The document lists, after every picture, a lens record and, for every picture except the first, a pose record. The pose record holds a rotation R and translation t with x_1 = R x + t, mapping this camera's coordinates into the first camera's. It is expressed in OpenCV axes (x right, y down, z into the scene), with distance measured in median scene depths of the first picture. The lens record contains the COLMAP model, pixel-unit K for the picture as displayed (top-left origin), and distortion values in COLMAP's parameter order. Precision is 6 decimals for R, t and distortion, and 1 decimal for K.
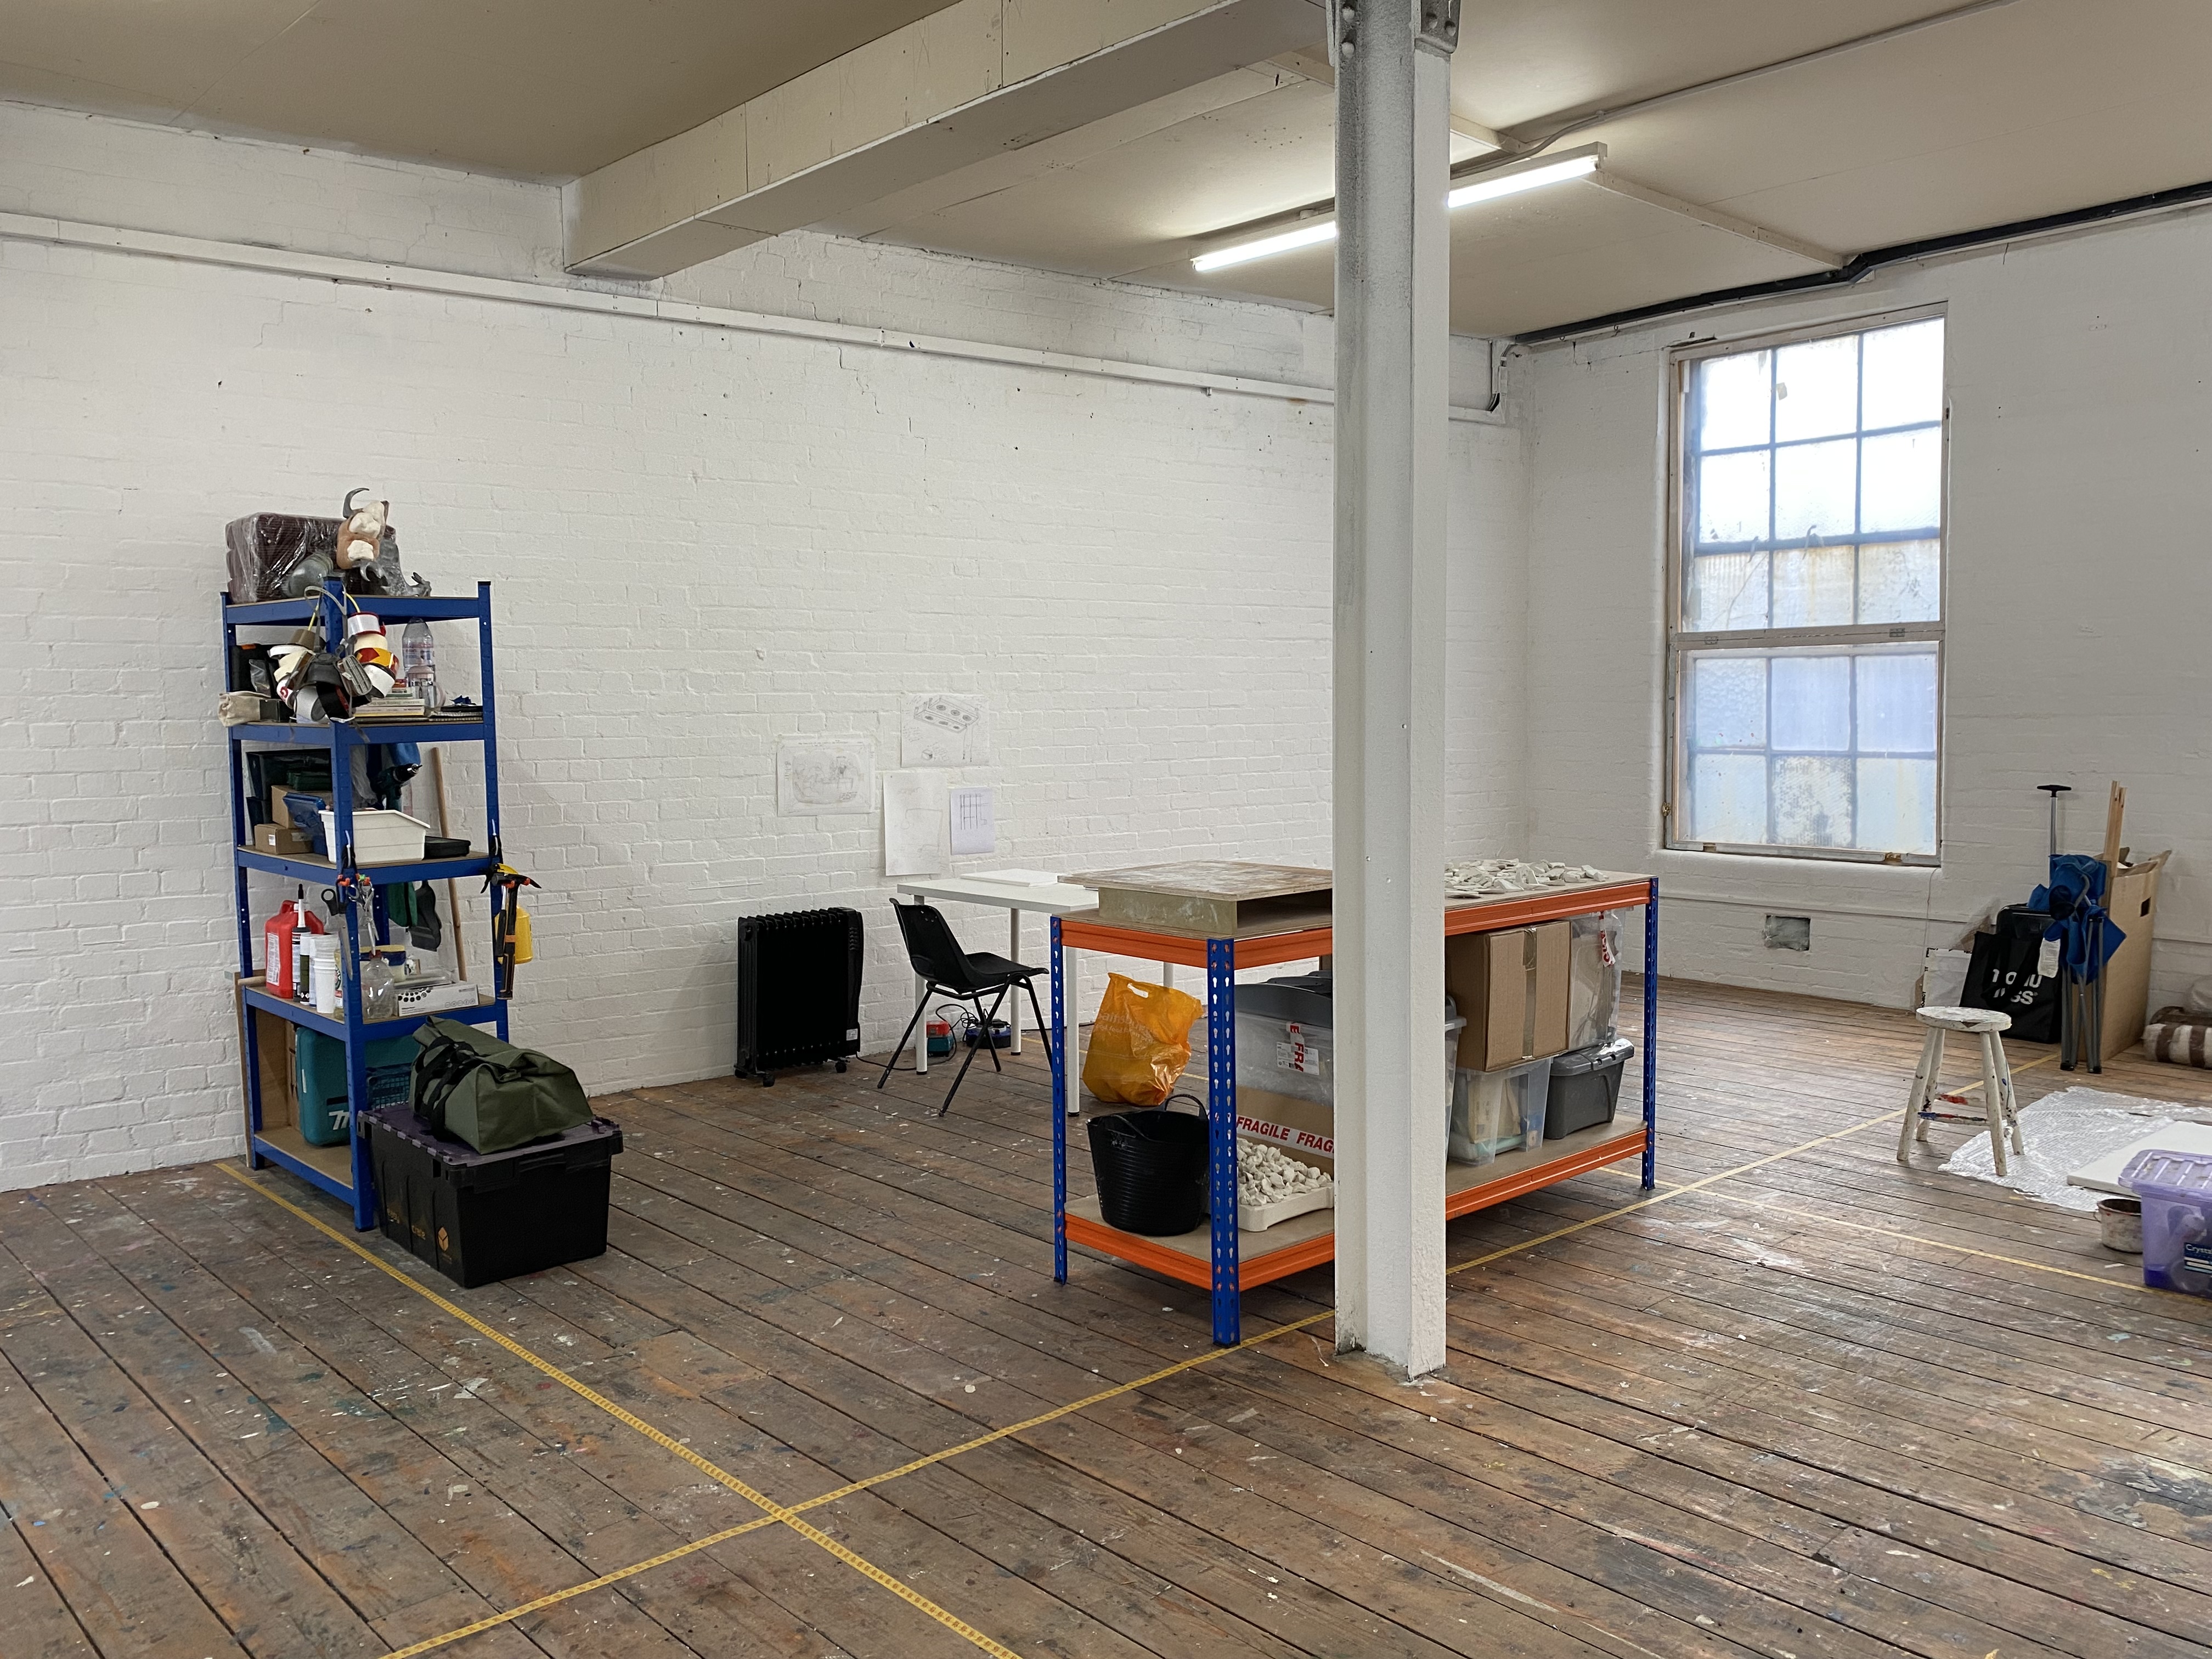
lens RADIAL K [[1693.1, 0, 1106.9], [0, 1693.1, 826.4], [0, 0, 1]] dist [0.002583, -0.000091]
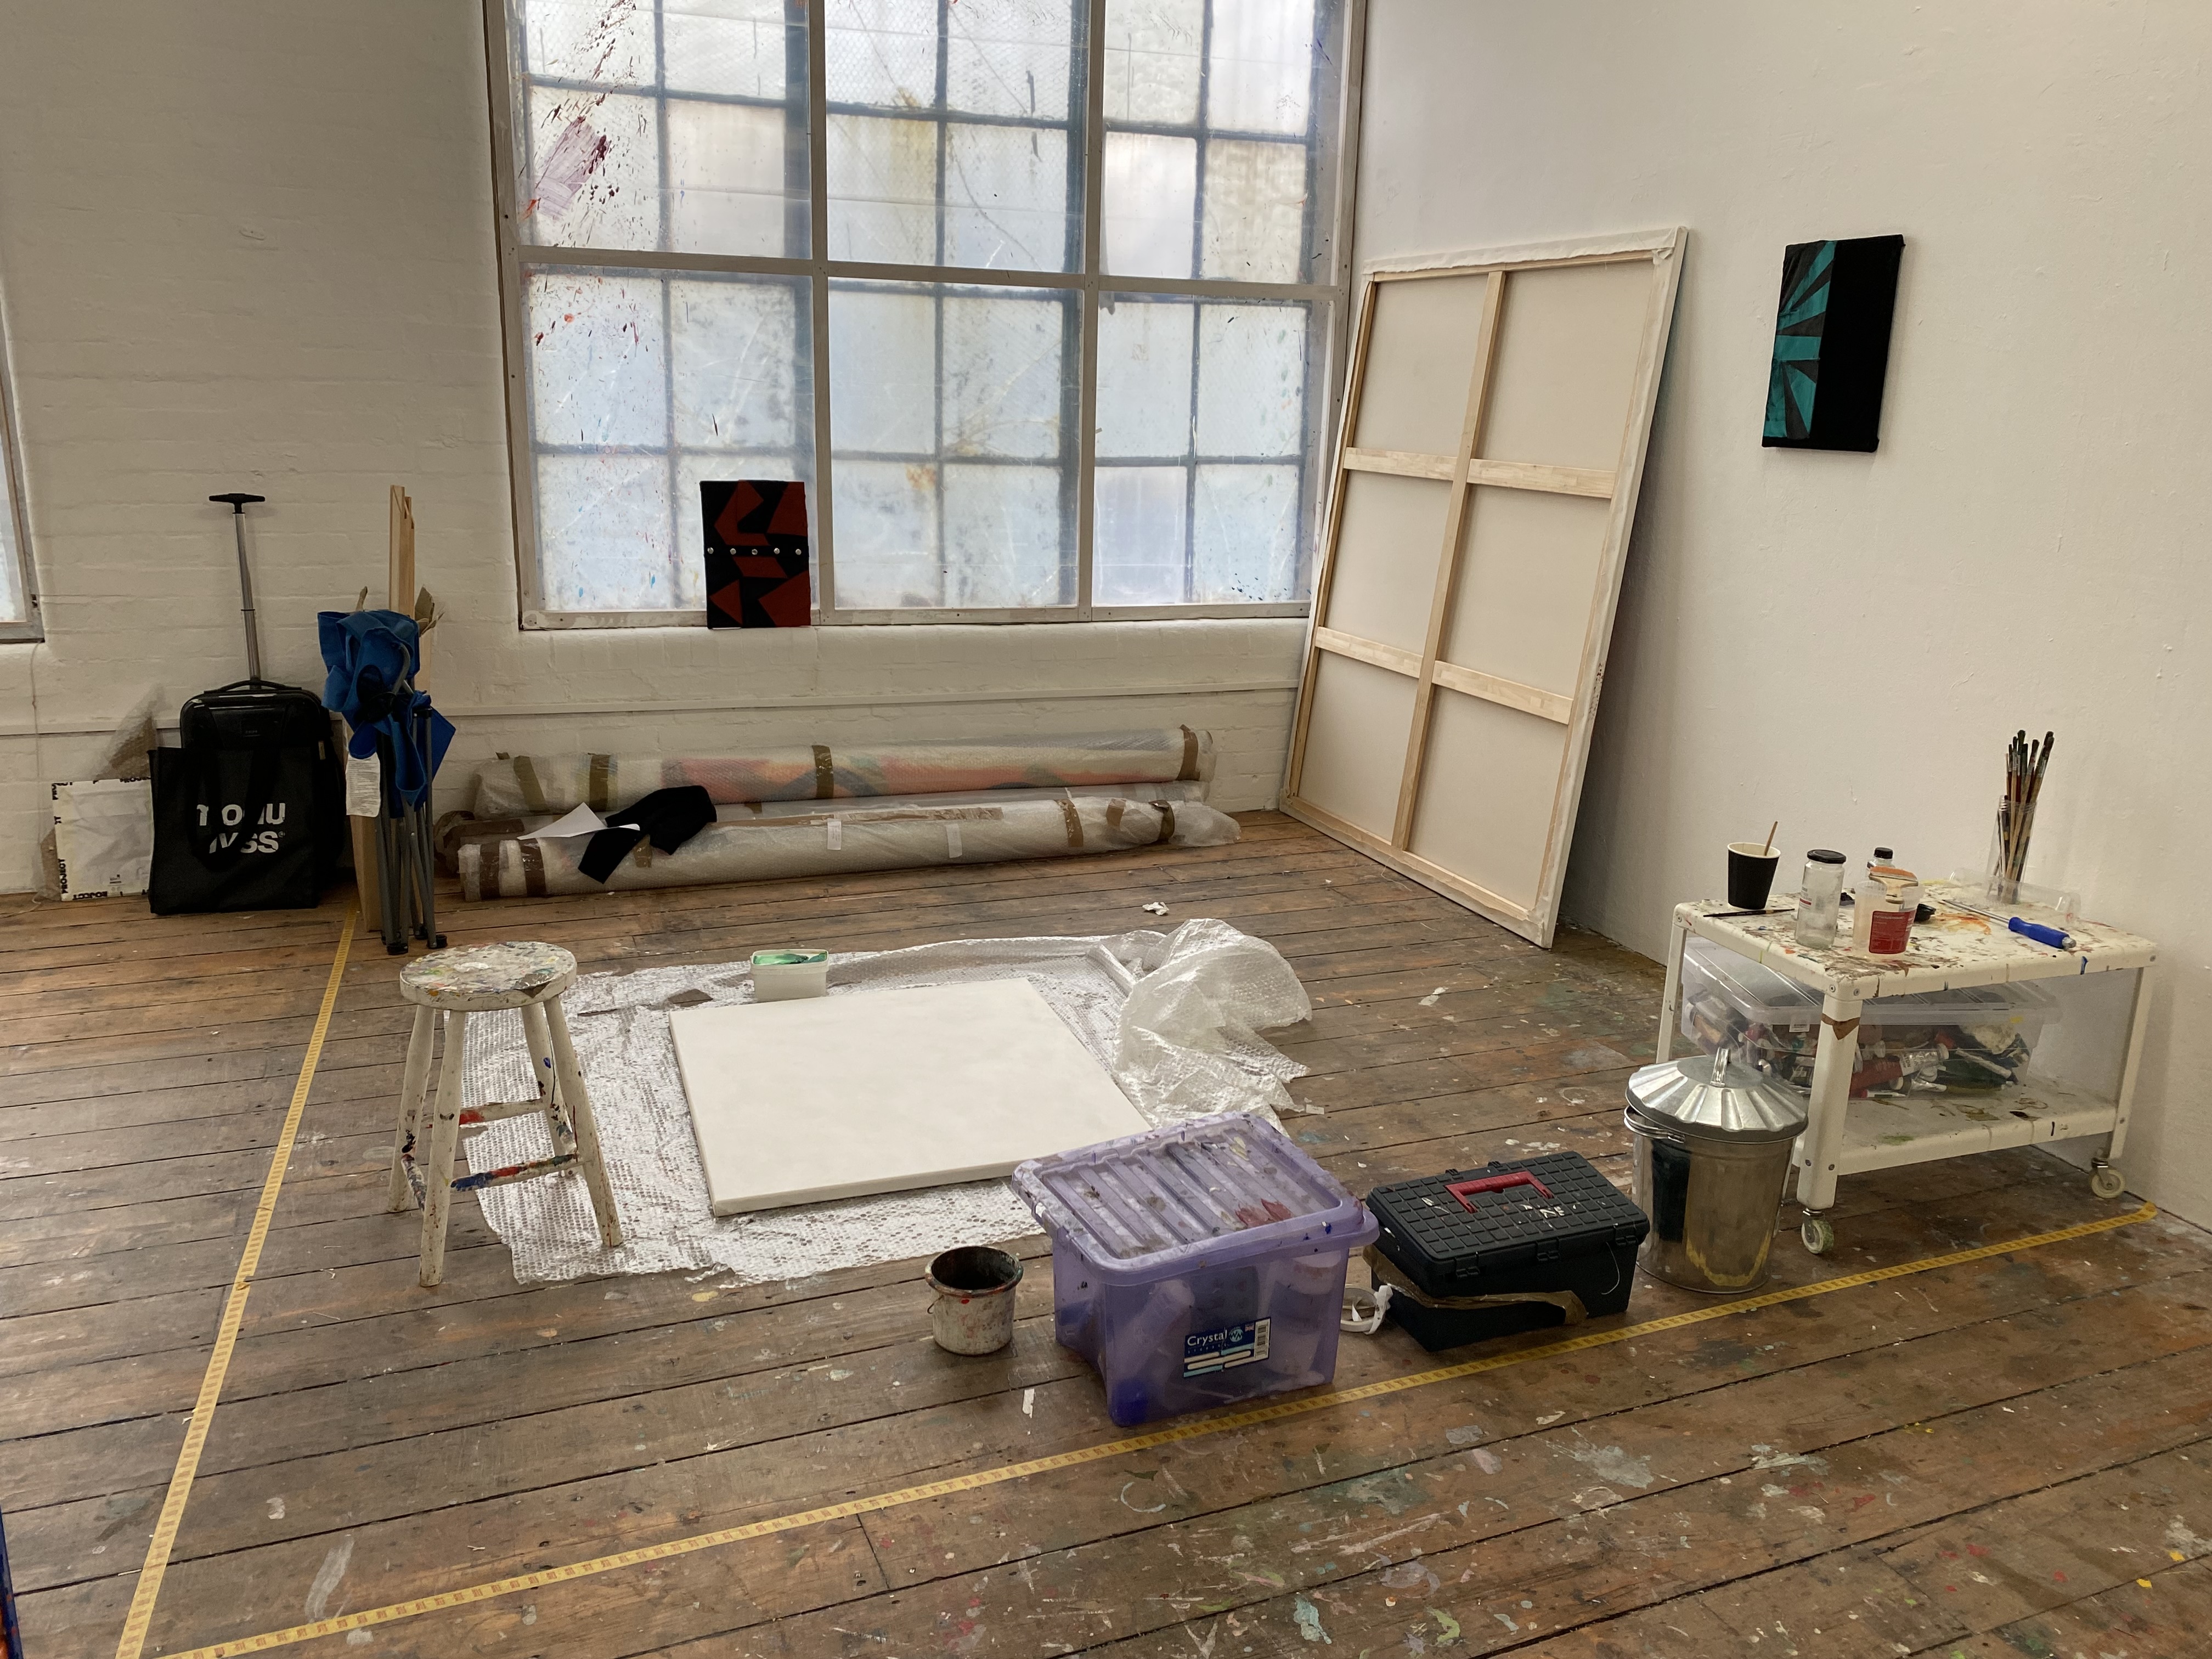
lens RADIAL K [[1693.1, 0, 1105.7], [0, 1693.1, 828.3], [0, 0, 1]] dist [0.002583, -0.000091]
pose [[0.365846, -0.214516, 0.905616, 0.098720], [0.046734, 0.976080, 0.212327, -0.023440], [-0.929501, -0.035356, 0.367121, 0.518198]]
